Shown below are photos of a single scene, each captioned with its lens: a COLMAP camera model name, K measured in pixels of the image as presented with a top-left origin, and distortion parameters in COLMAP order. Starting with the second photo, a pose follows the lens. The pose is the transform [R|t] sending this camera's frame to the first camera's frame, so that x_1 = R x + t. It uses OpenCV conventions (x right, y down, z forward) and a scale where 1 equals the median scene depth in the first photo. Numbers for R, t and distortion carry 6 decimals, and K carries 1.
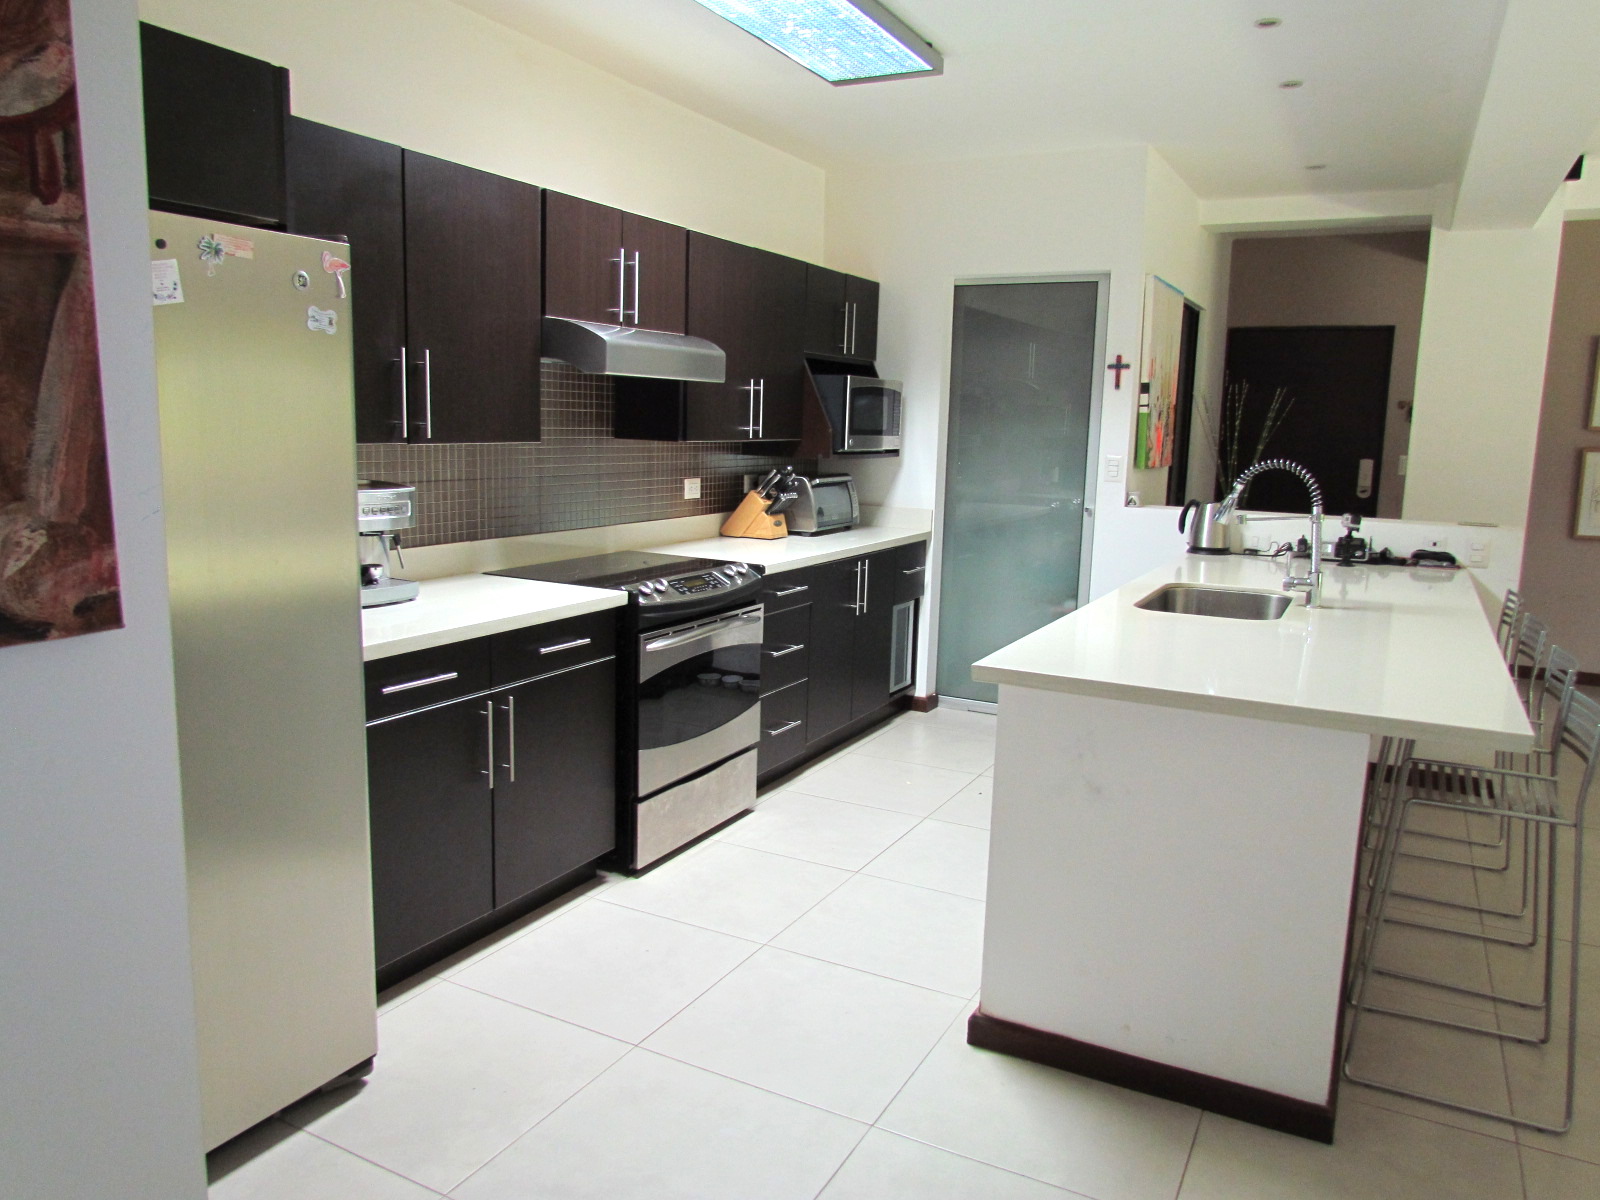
lens RADIAL K [[1133.0, 0, 805.1], [0, 1133.0, 601.7], [0, 0, 1]] dist [-0.030039, 0.001144]
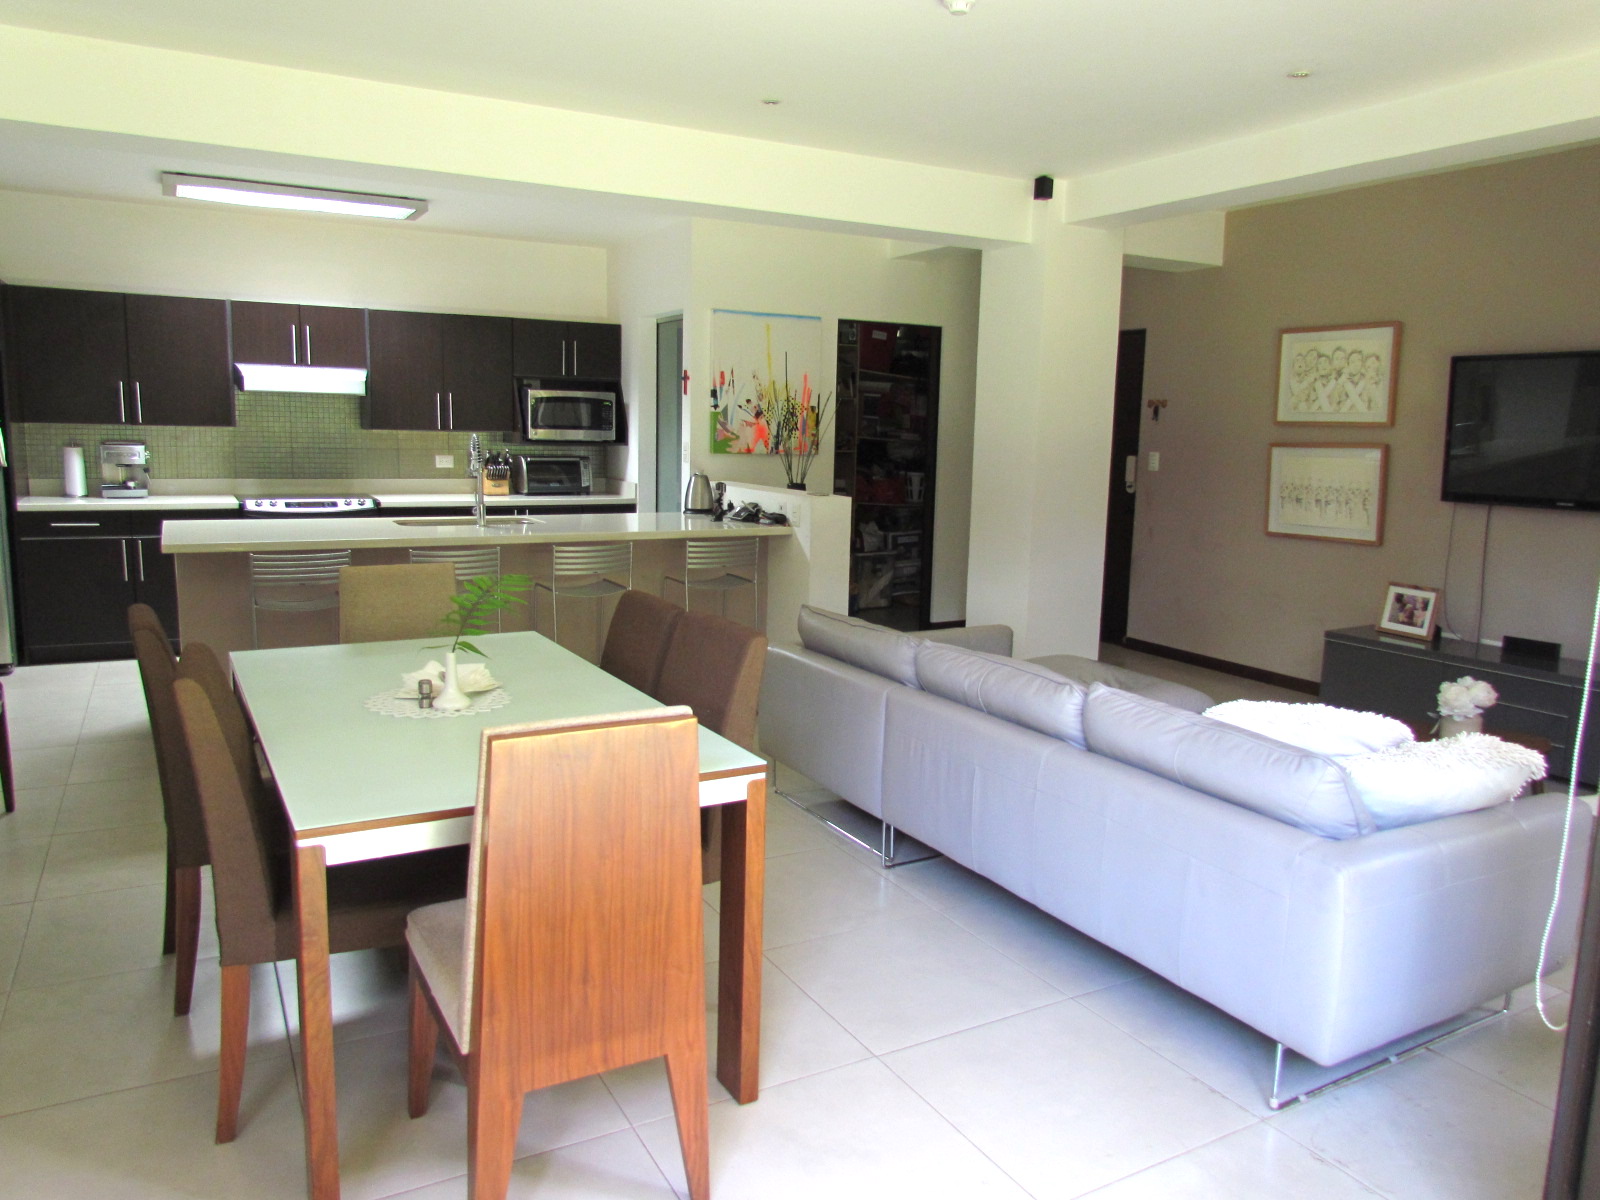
lens RADIAL K [[1133.0, 0, 805.1], [0, 1133.0, 601.7], [0, 0, 1]] dist [-0.030039, 0.001144]
pose [[0.836749, 0.079099, -0.541844, 1.219153], [-0.091790, 0.995772, 0.003615, 0.046614], [0.539839, 0.046711, 0.840472, -0.071056]]
